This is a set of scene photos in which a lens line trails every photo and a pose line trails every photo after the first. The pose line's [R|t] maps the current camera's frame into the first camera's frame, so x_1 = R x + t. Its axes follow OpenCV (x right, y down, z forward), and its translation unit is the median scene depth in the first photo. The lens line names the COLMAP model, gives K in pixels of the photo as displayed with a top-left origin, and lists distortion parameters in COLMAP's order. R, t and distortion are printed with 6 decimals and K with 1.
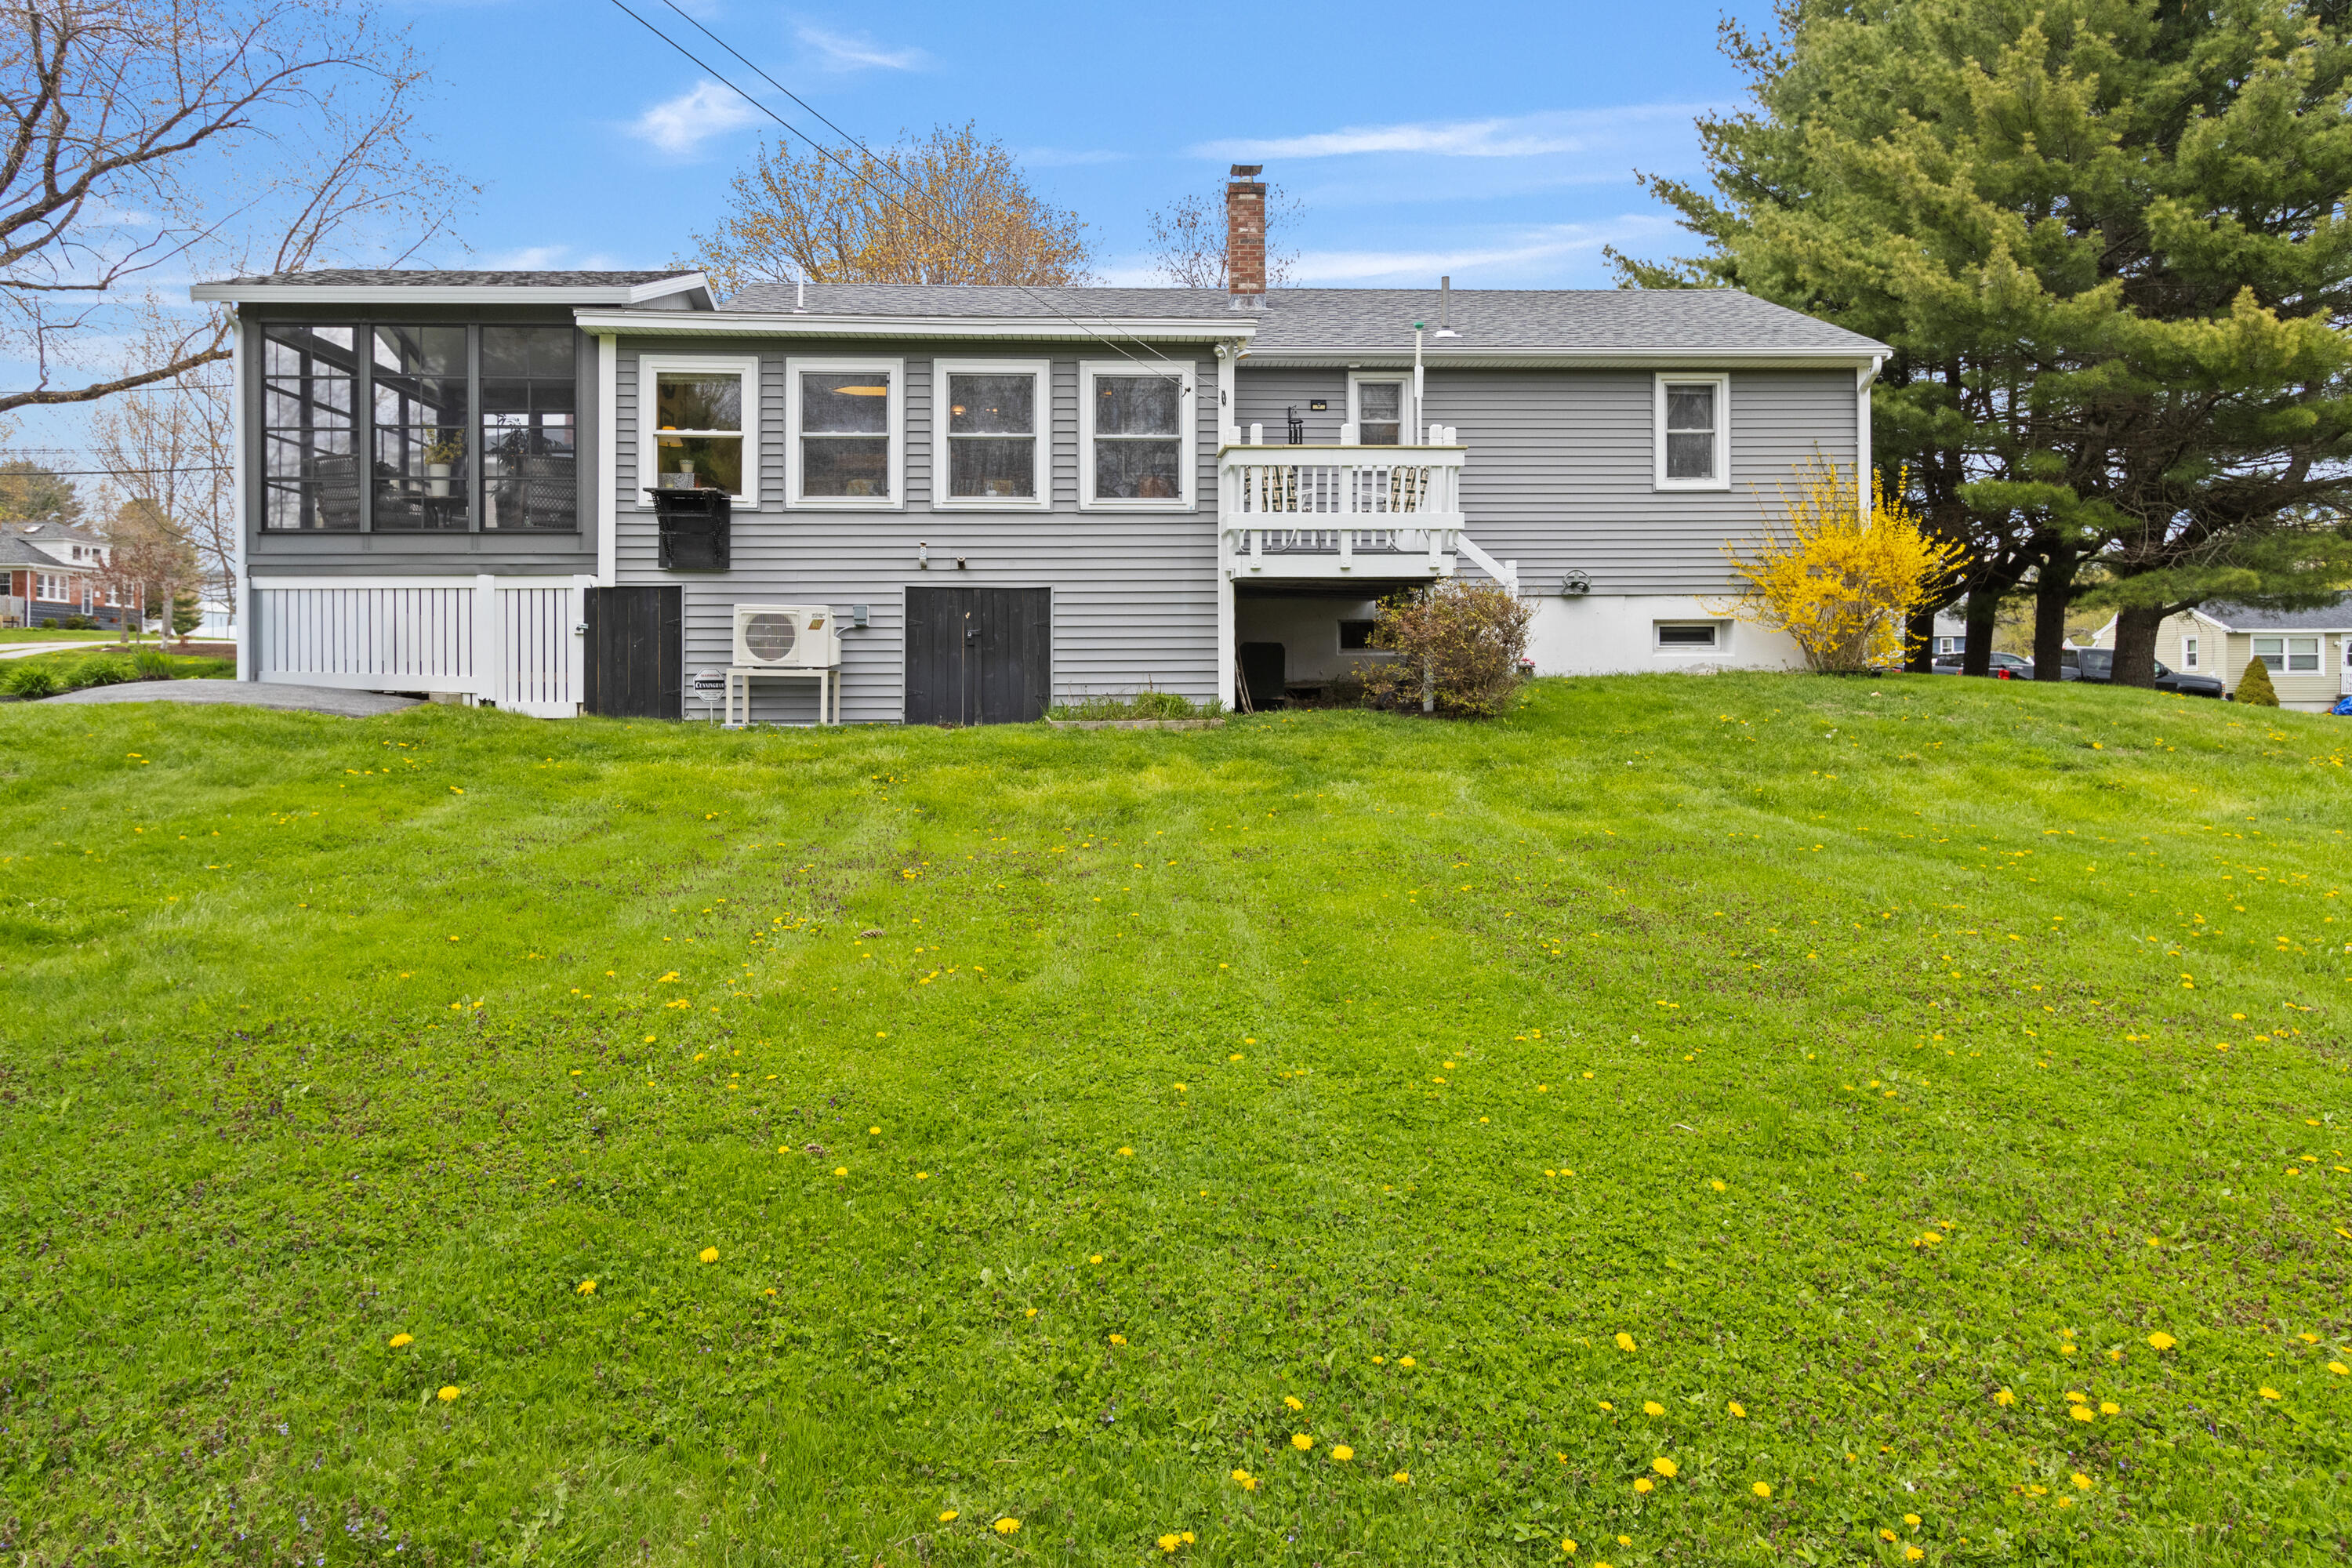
lens RADIAL K [[1489.7, 0, 1185.6], [0, 1489.7, 725.0], [0, 0, 1]] dist [0.004050, -0.008947]
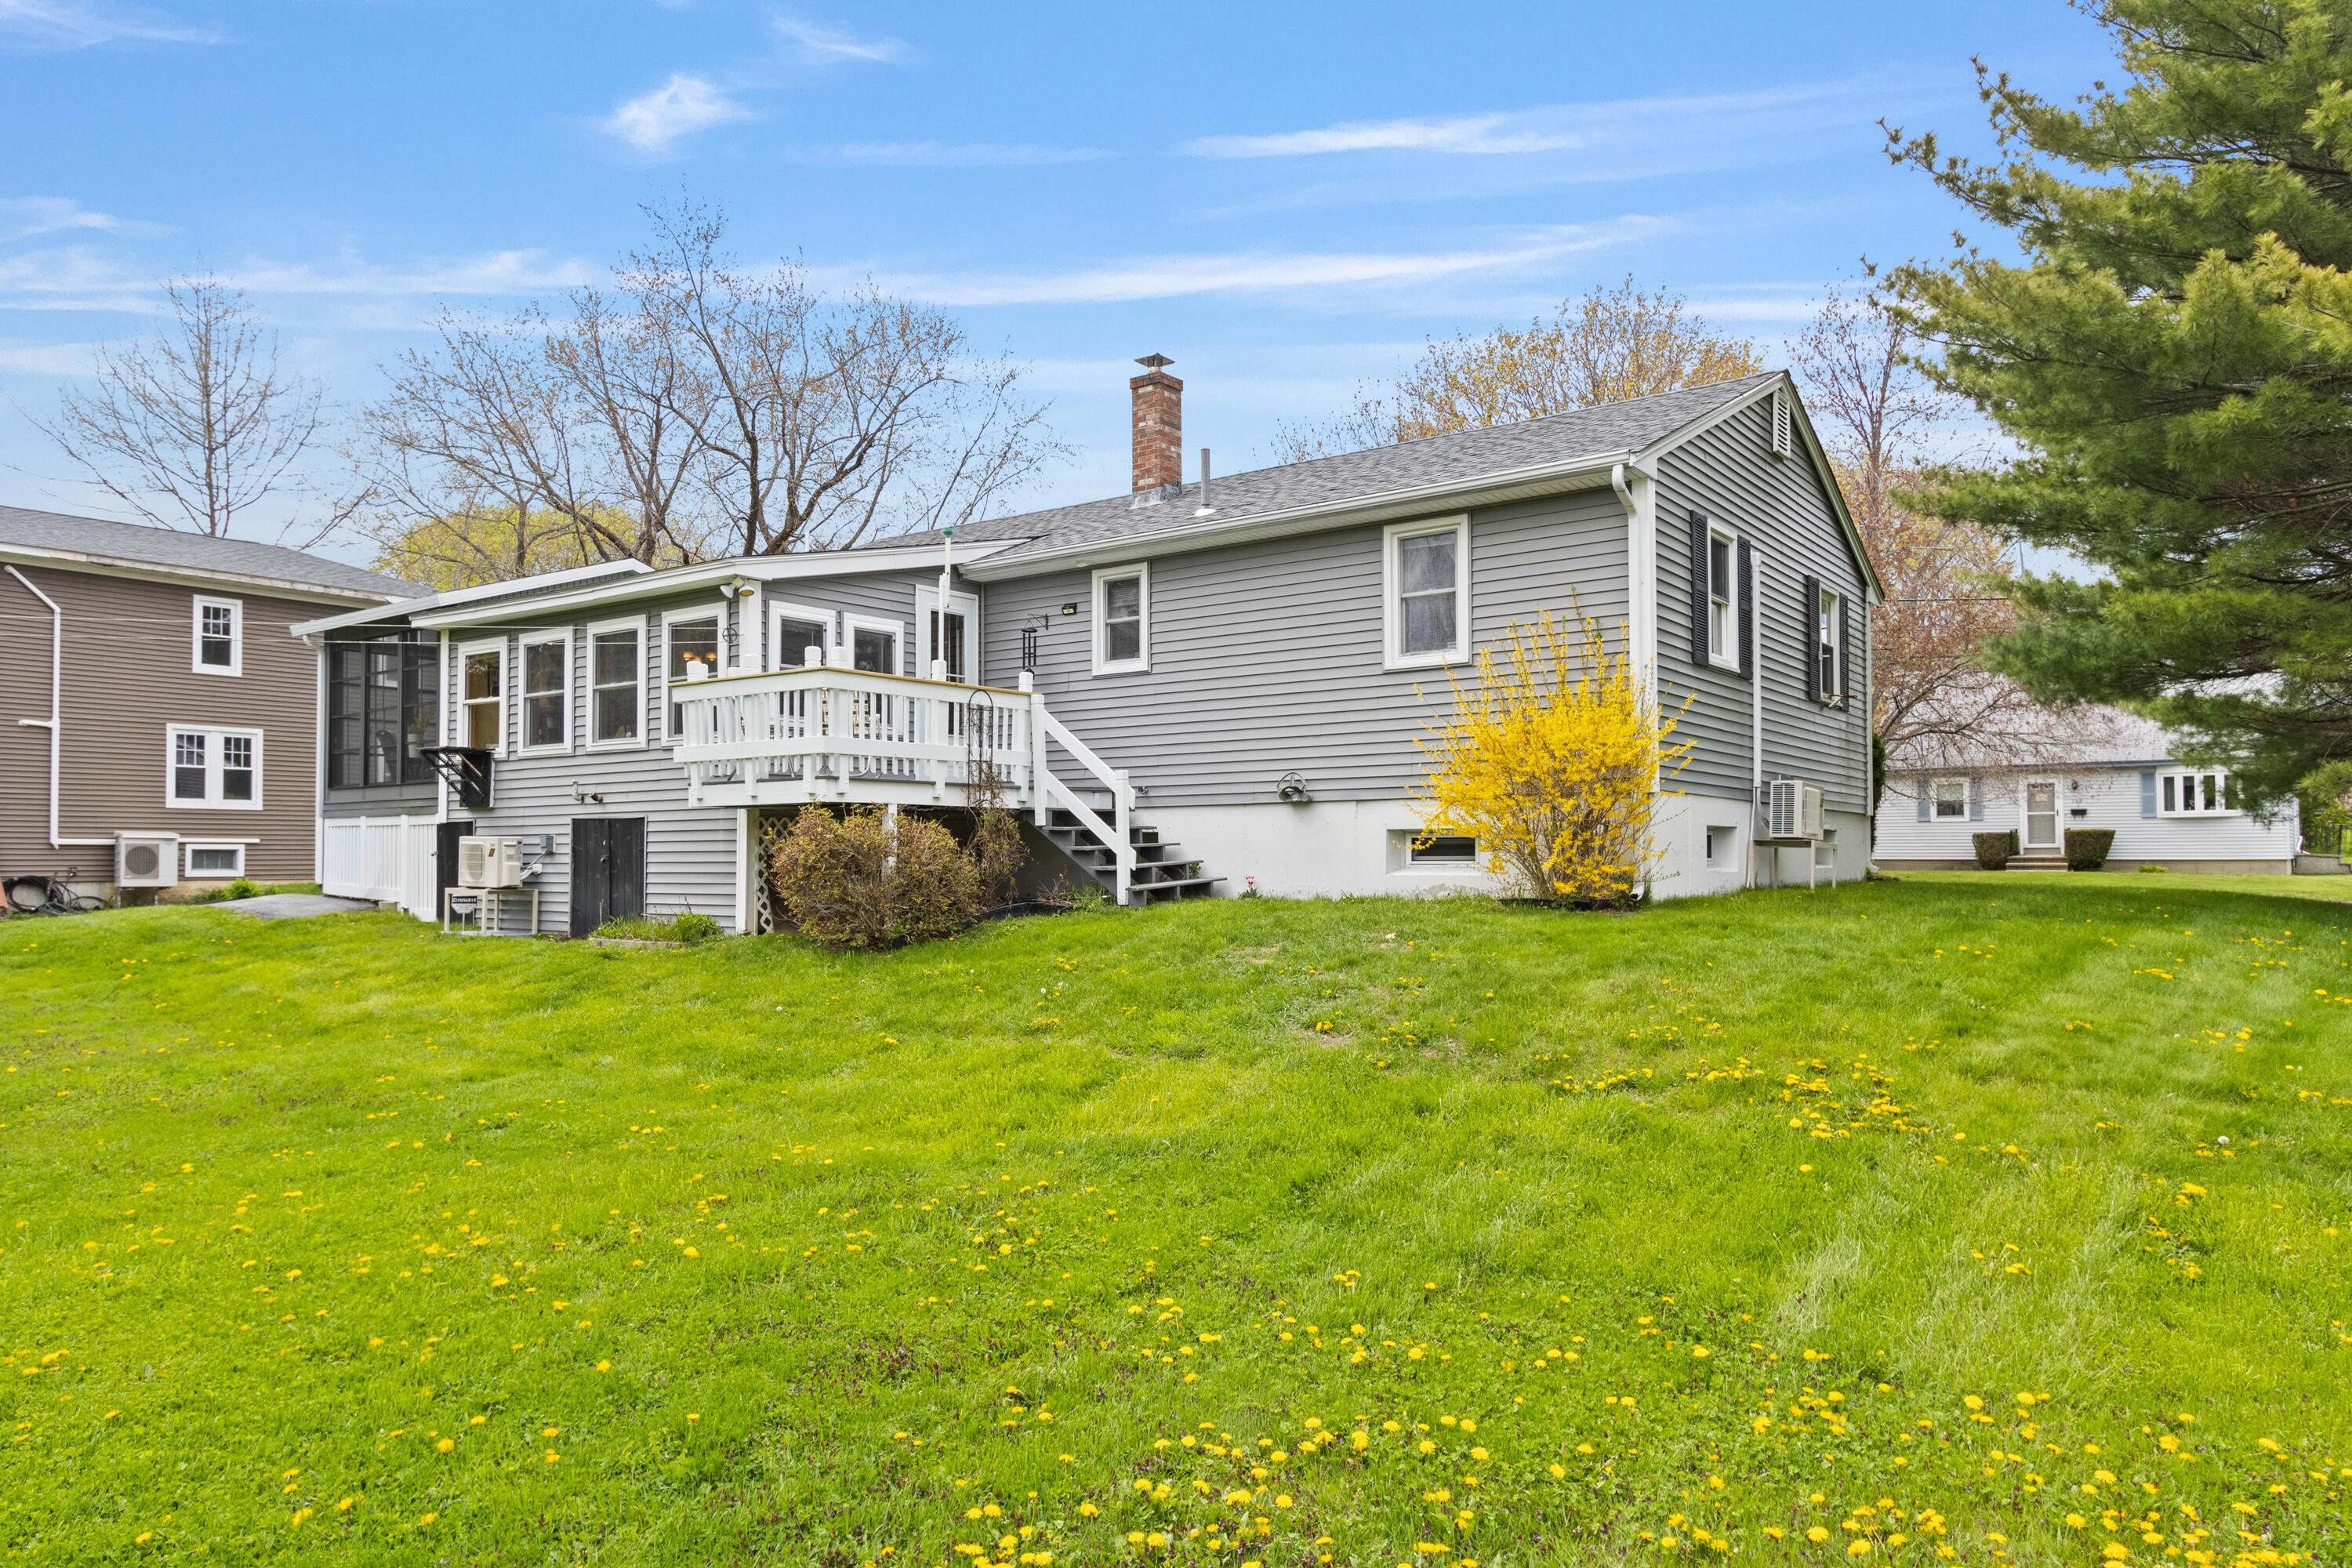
lens RADIAL K [[1495.6, 0, 1178.9], [0, 1495.6, 848.2], [0, 0, 1]] dist [0.002909, -0.001053]
pose [[0.782421, -0.001474, -0.622748, 0.958025], [-0.018307, 0.999511, -0.025366, -0.050083], [0.622481, 0.031247, 0.782011, 0.389304]]
